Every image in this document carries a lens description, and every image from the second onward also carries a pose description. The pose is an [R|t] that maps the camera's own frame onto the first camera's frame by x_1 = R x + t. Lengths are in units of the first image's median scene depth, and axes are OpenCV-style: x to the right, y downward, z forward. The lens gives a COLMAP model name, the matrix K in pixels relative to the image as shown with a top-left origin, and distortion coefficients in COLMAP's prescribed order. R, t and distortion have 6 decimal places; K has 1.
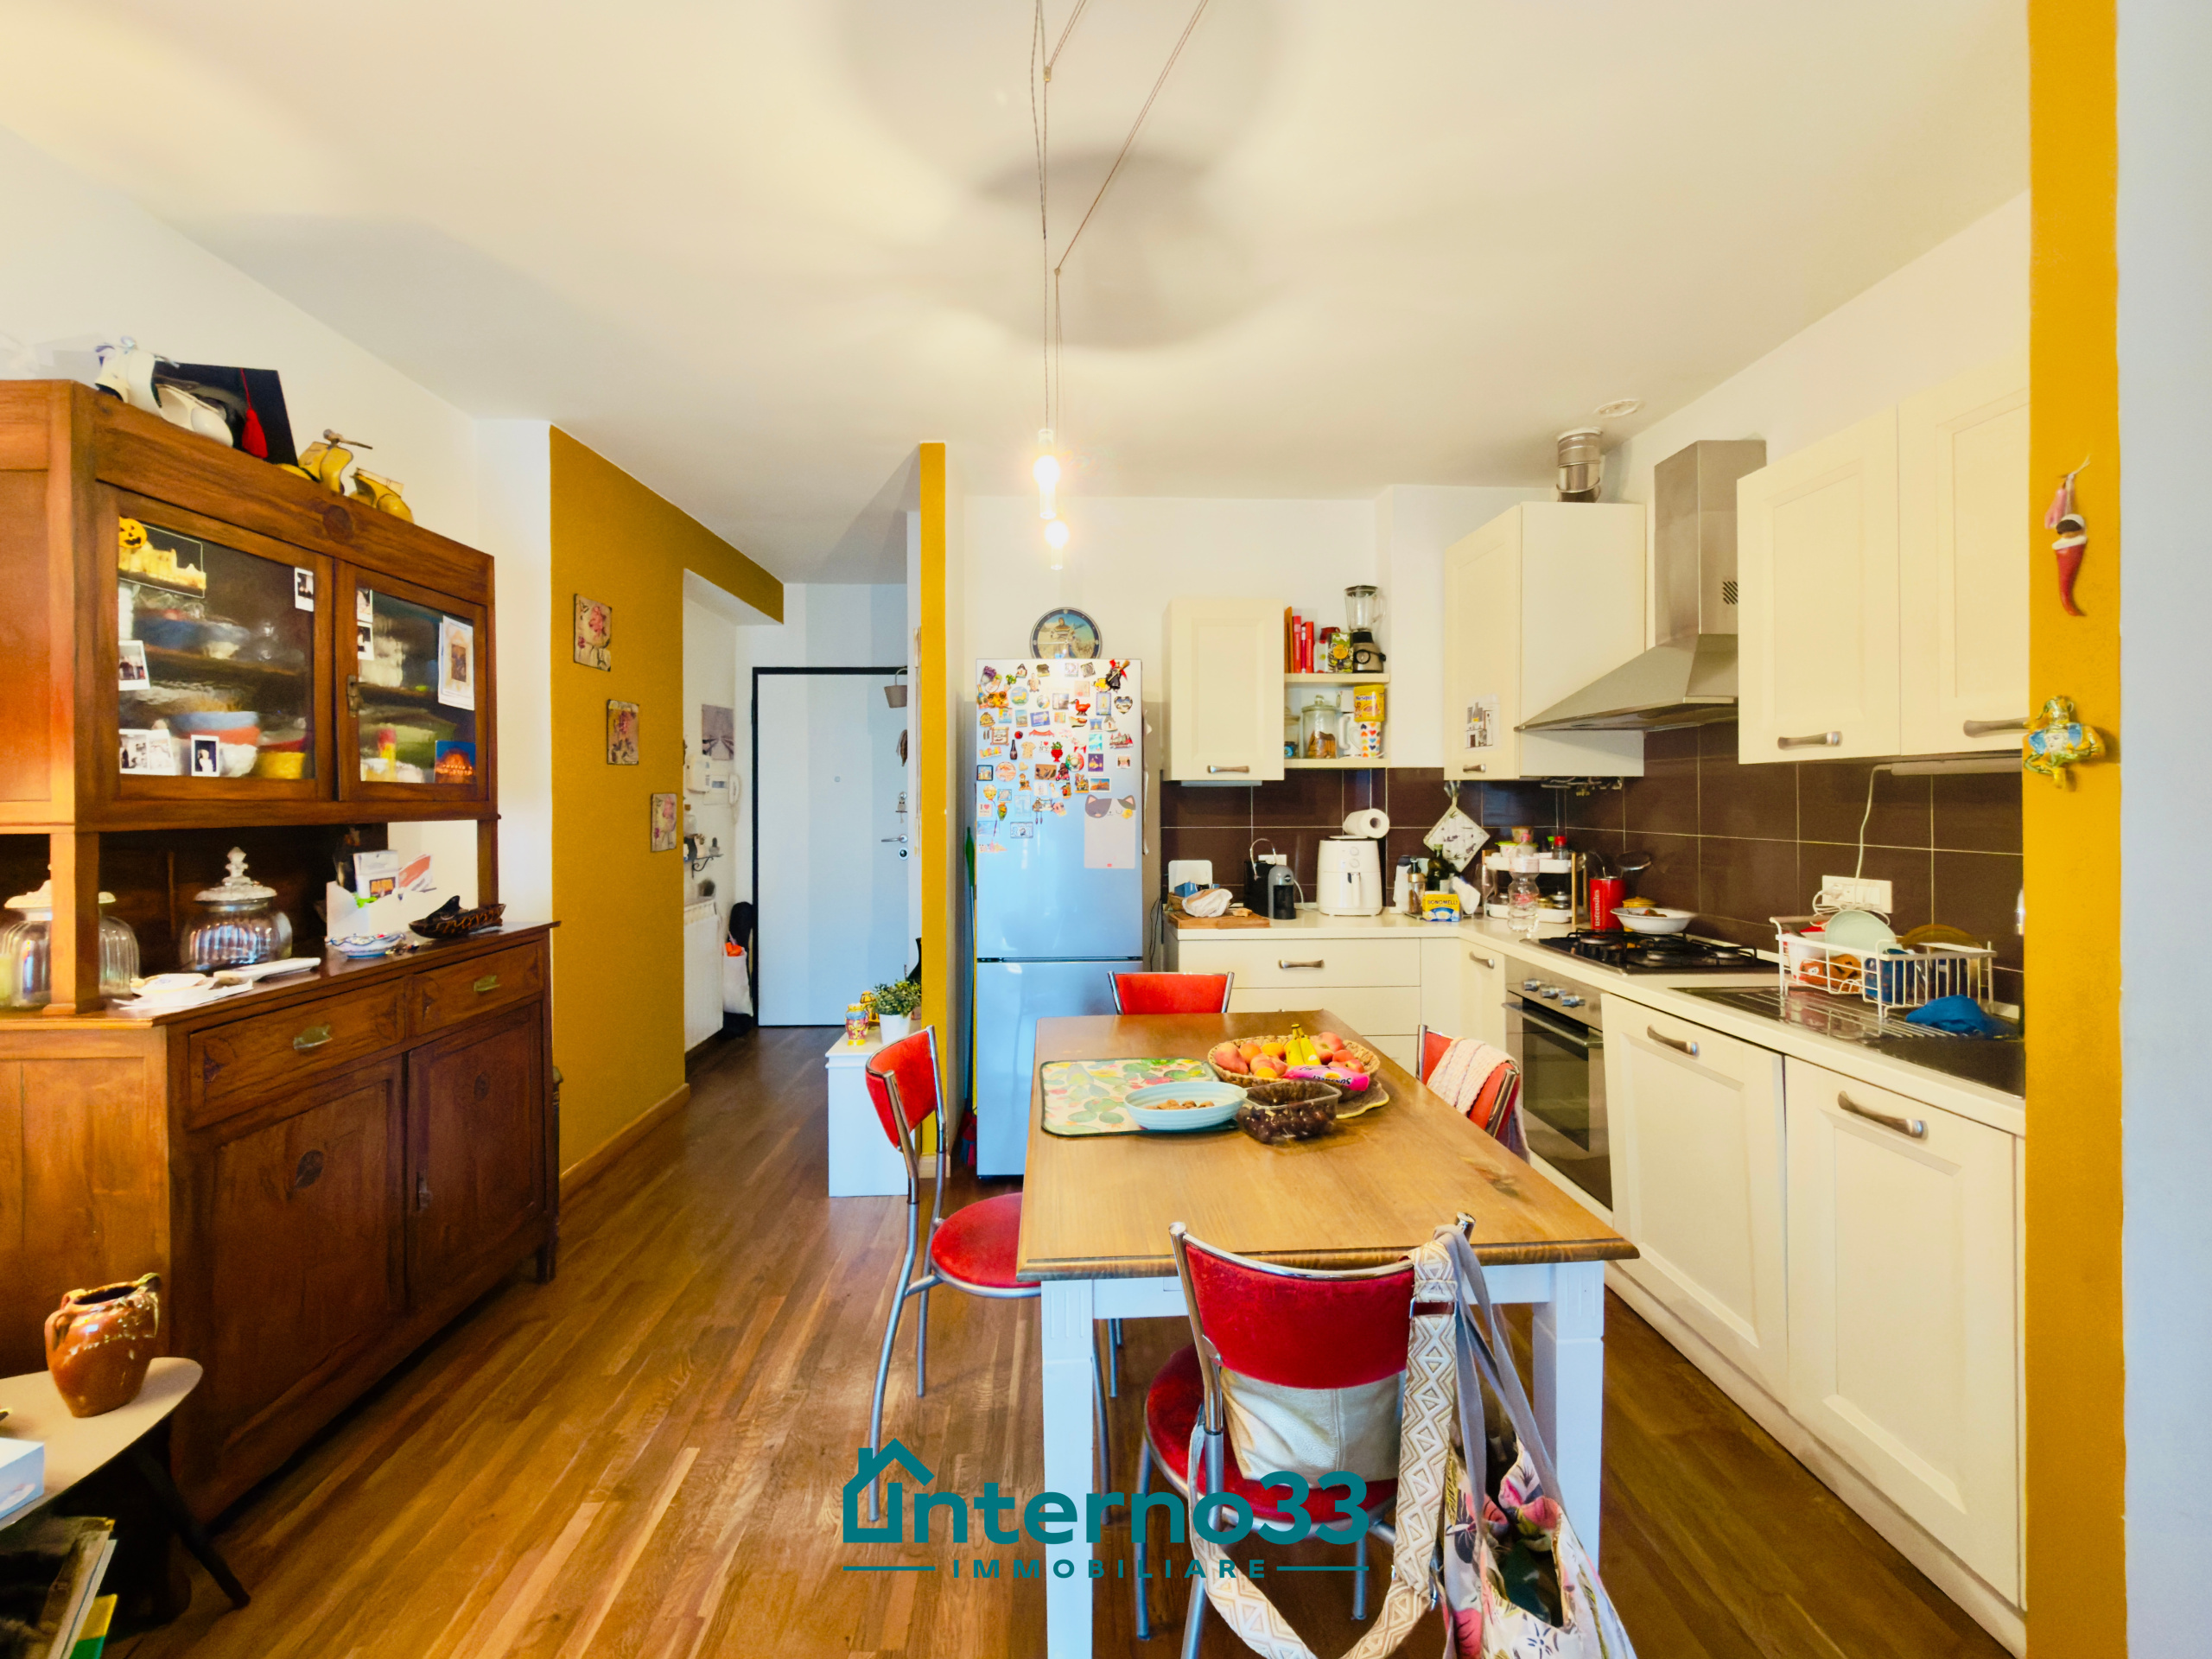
lens RADIAL K [[910.2, 0, 1101.1], [0, 910.2, 792.8], [0, 0, 1]] dist [-0.001546, -0.000123]
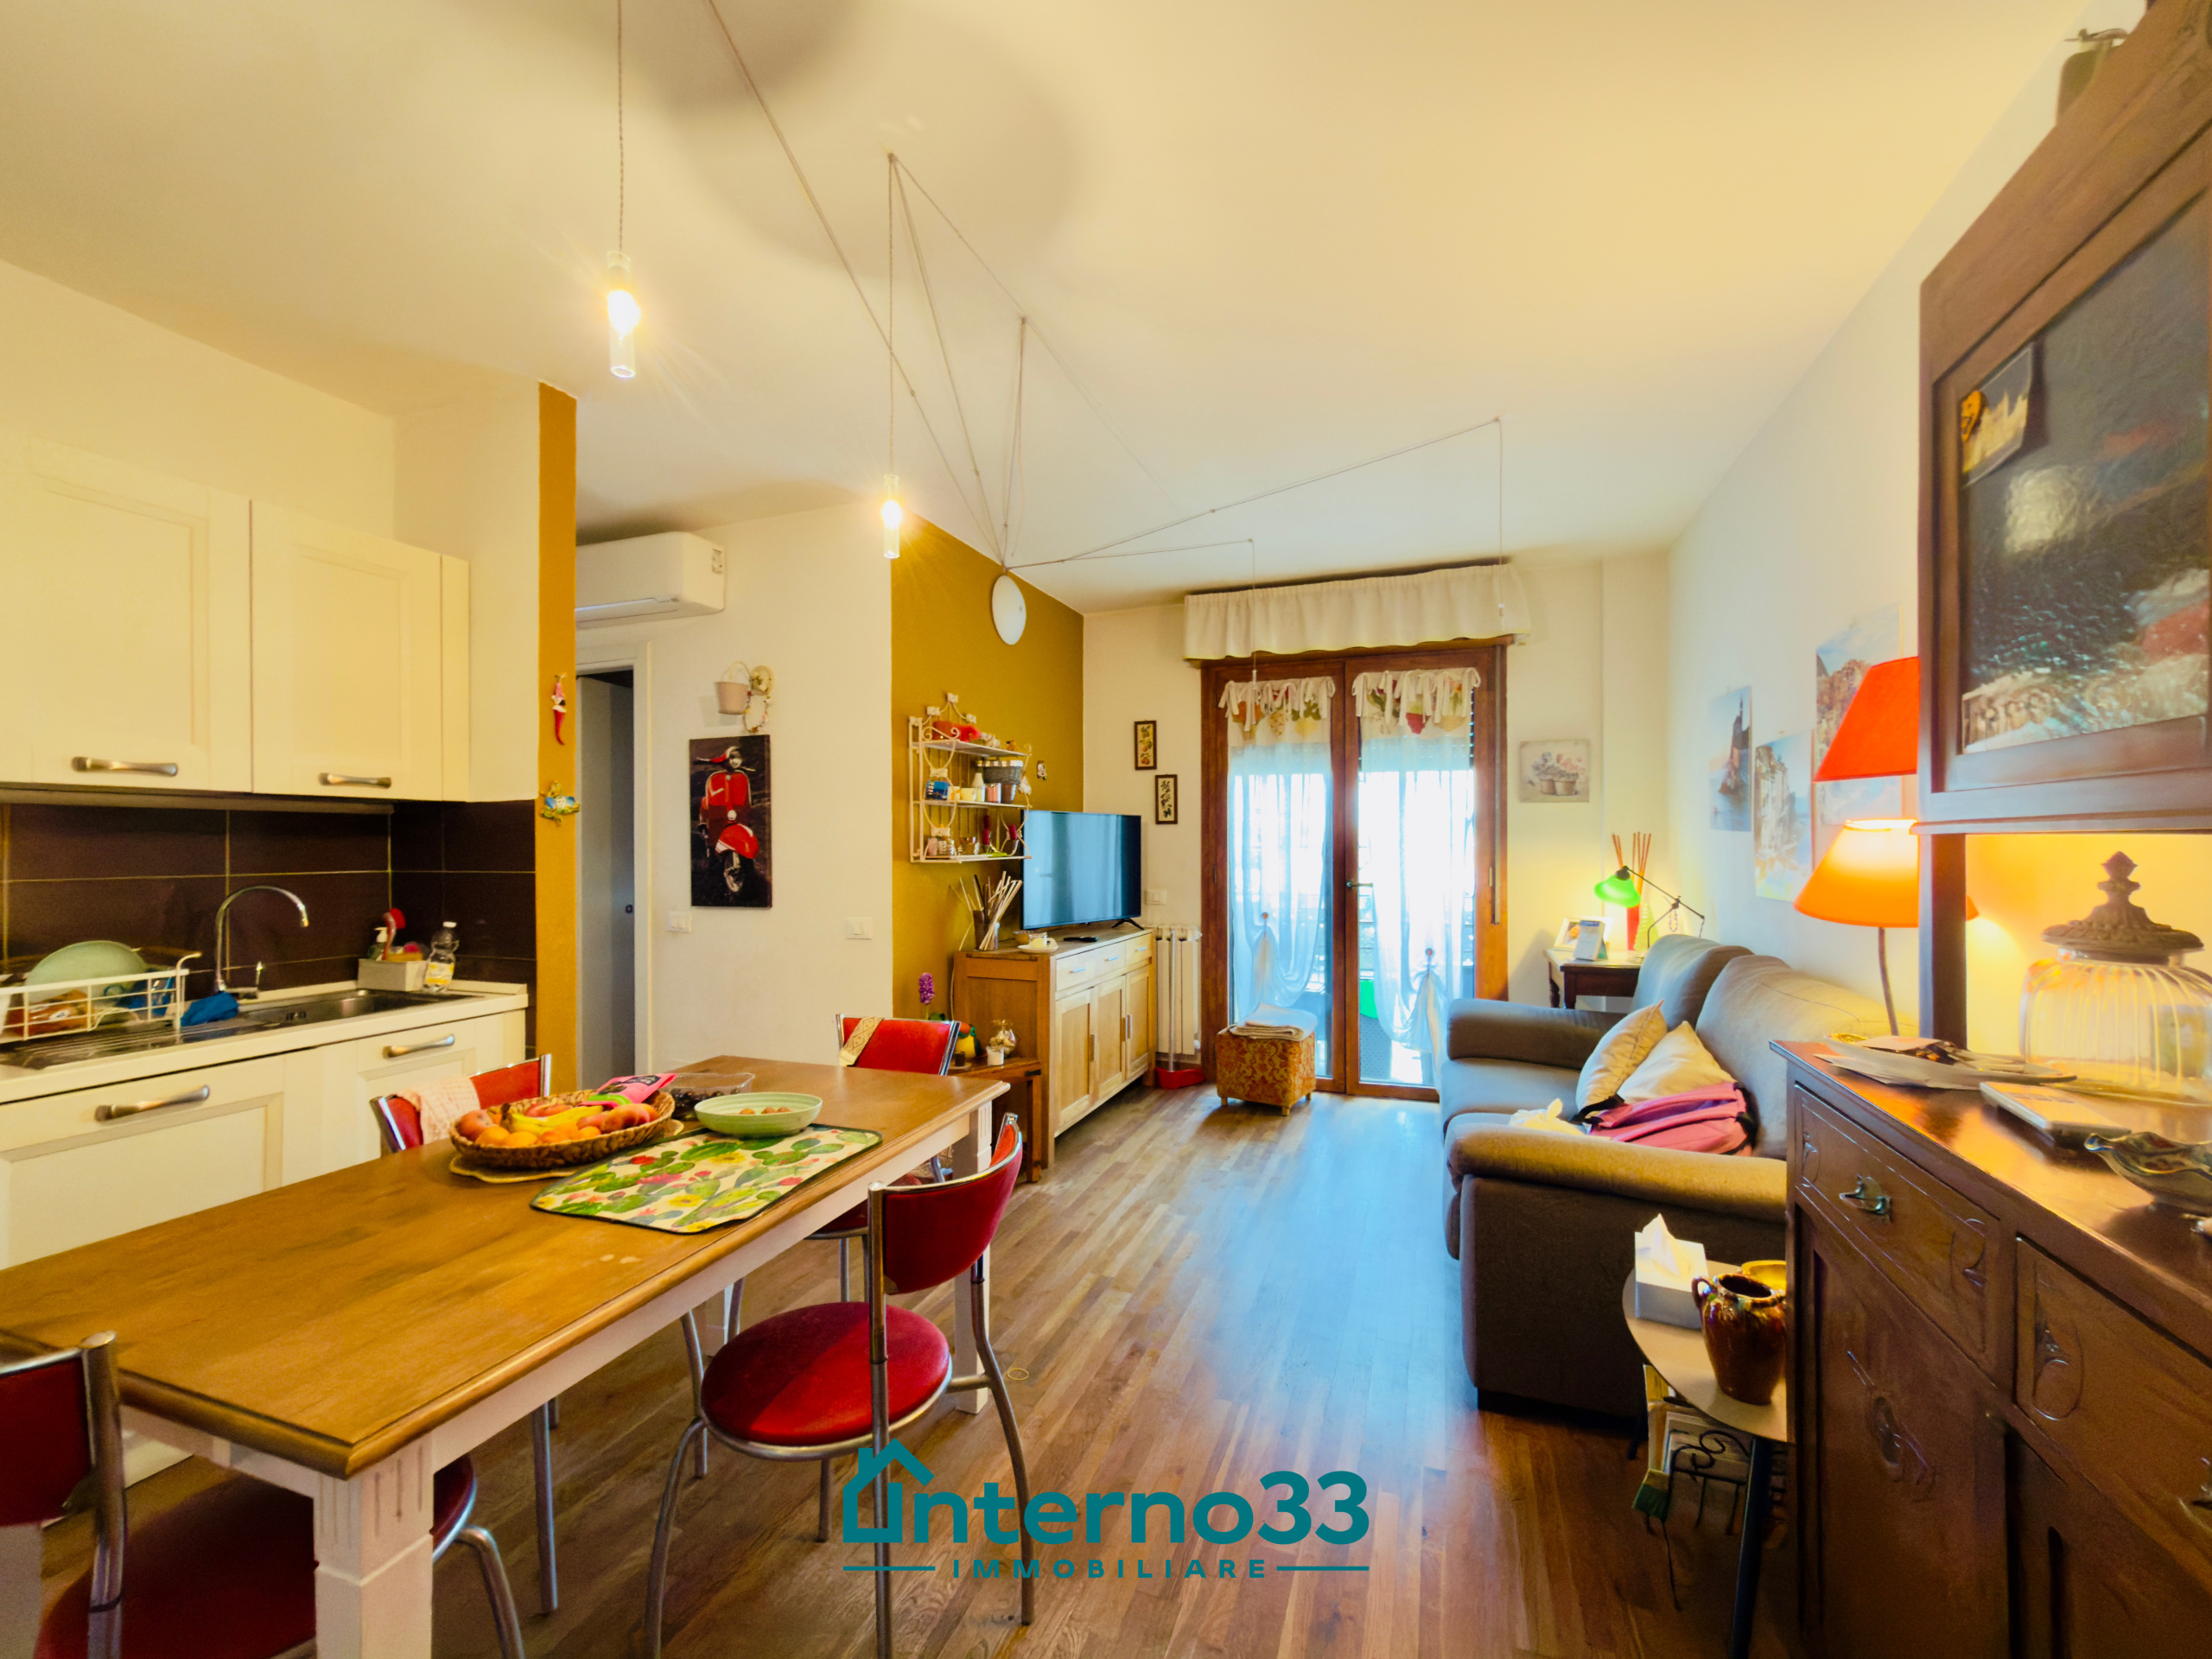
lens RADIAL K [[924.8, 0, 1103.0], [0, 924.8, 844.4], [0, 0, 1]] dist [0.000474, 0.000008]
pose [[-0.921929, 0.009090, 0.387252, -0.523089], [0.006987, 0.999952, -0.006838, 0.036943], [-0.387296, -0.003598, -0.921949, 1.403262]]
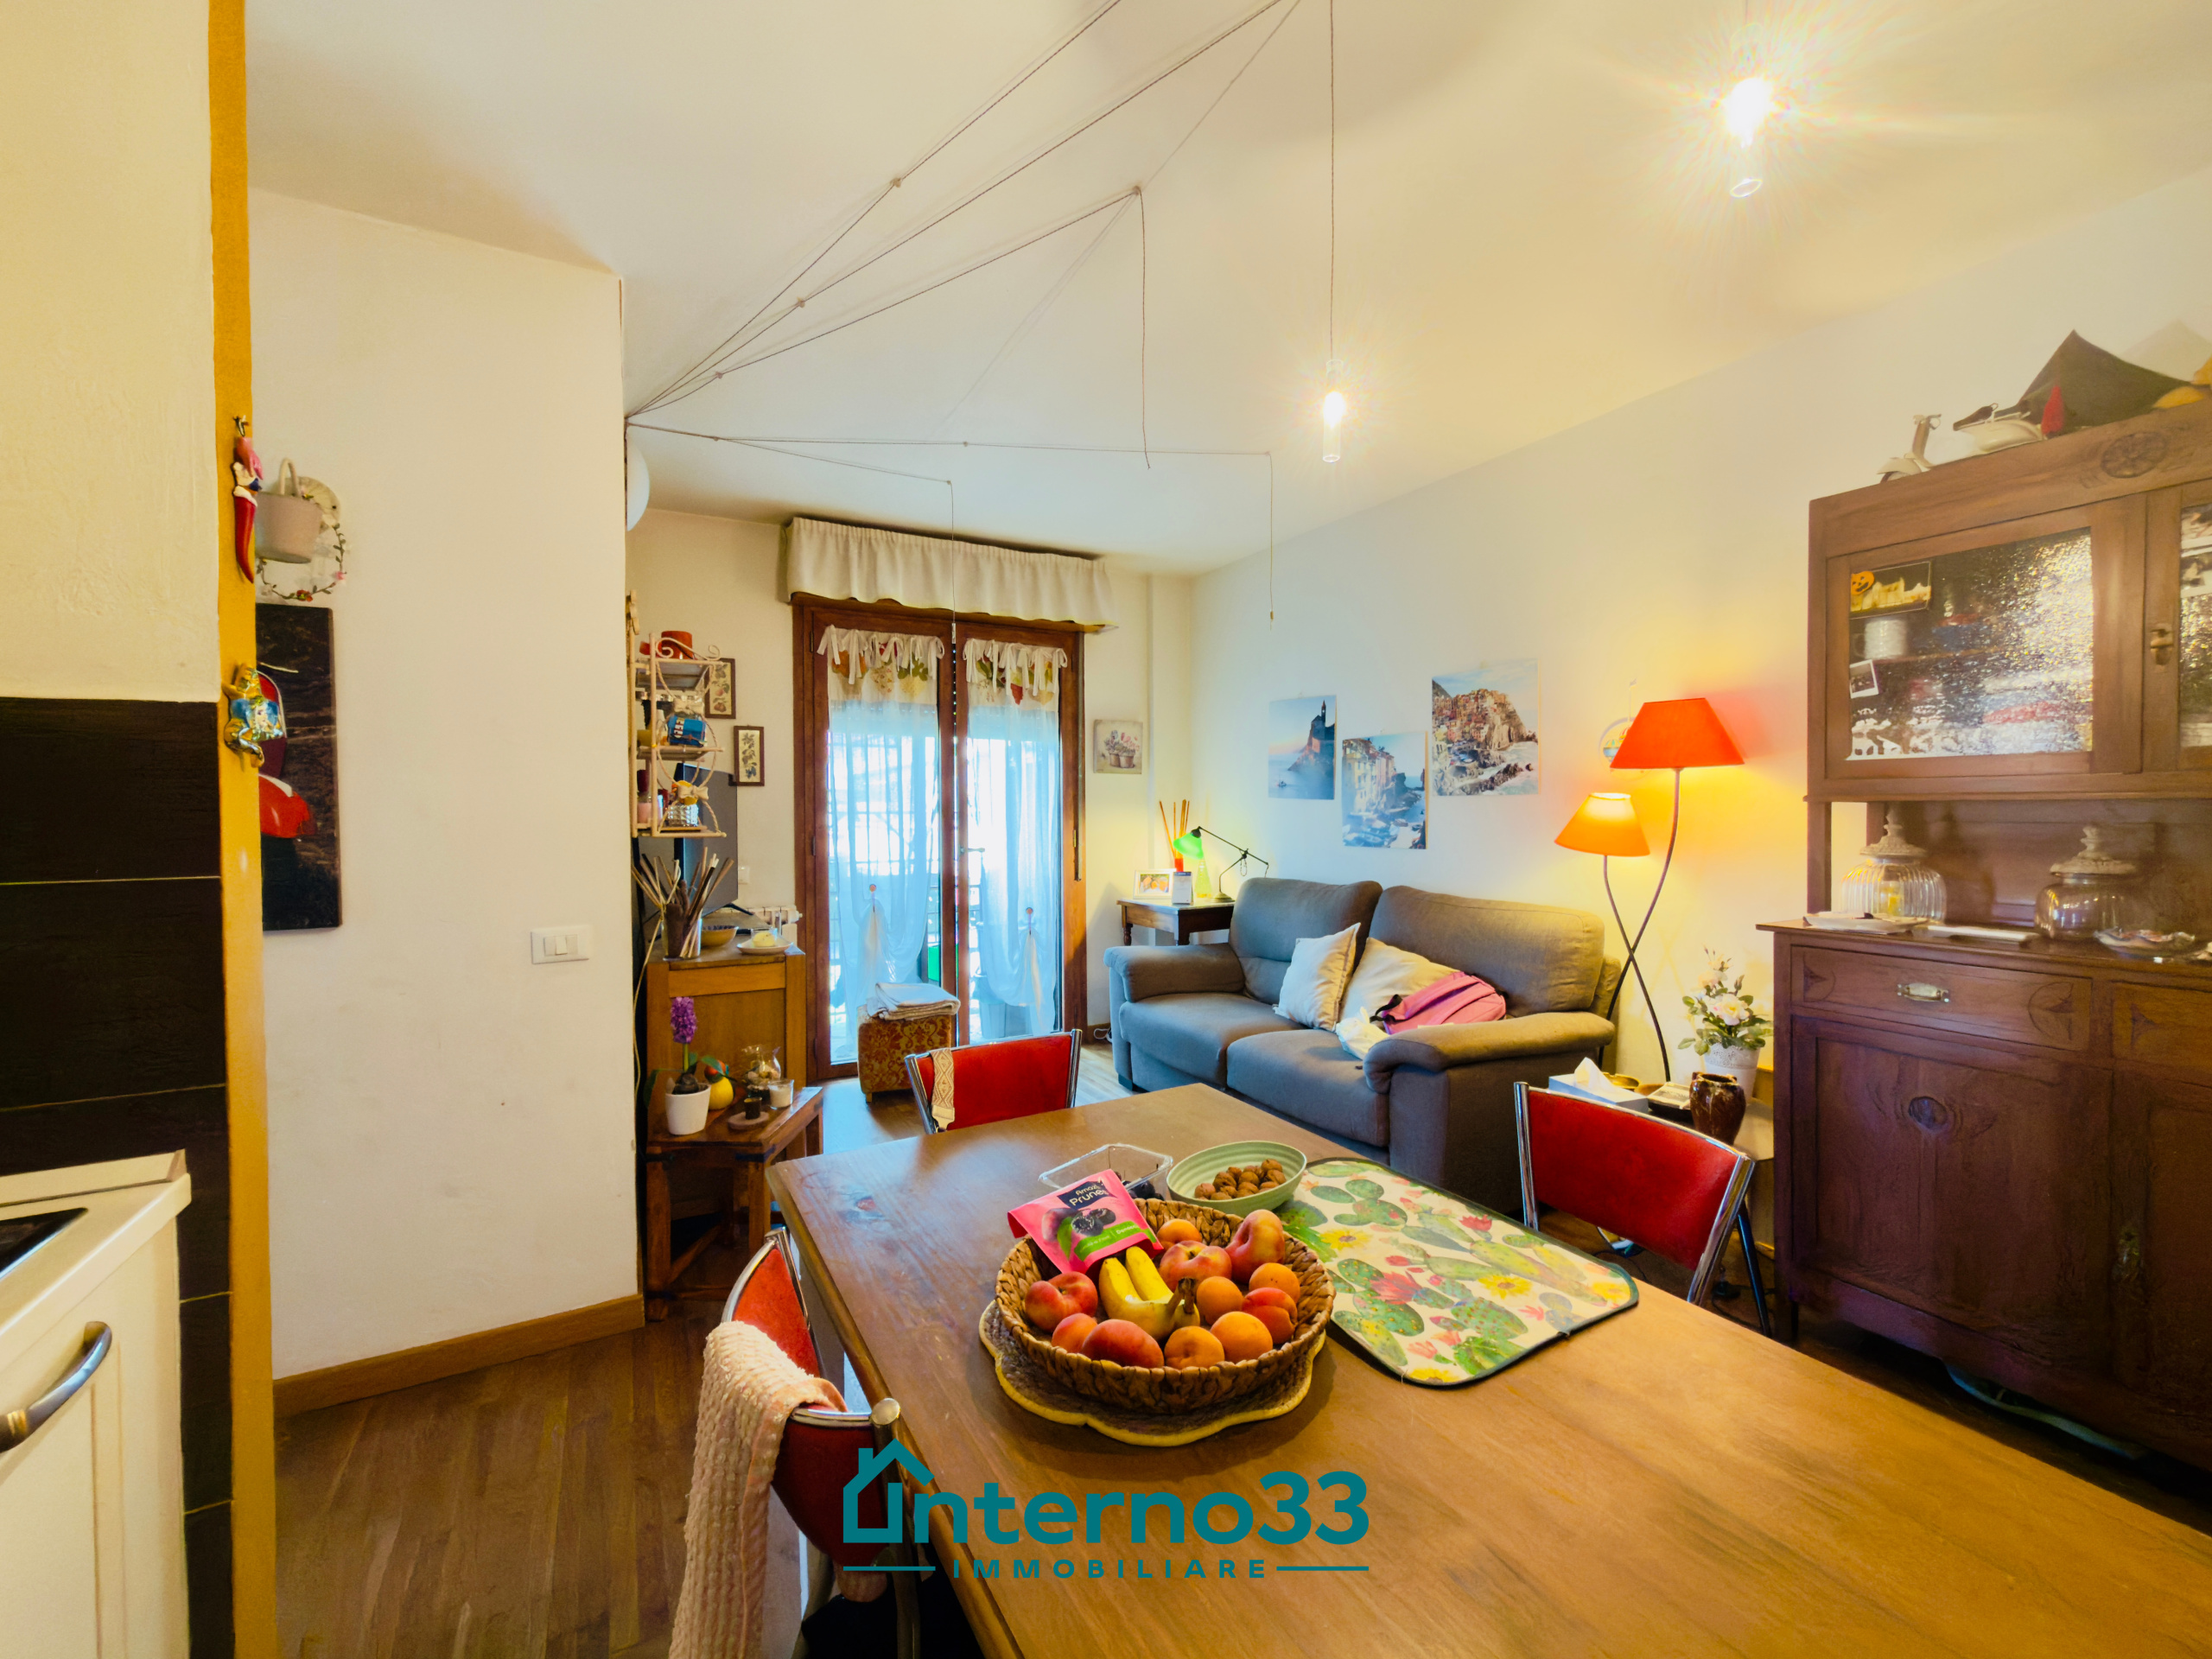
lens RADIAL K [[913.7, 0, 1122.1], [0, 913.7, 821.2], [0, 0, 1]] dist [0.000456, 0.000171]
pose [[-0.889684, 0.017117, -0.456255, 0.397238], [0.012207, 0.999832, 0.013707, 0.028420], [0.456413, 0.006626, -0.889743, 1.249521]]
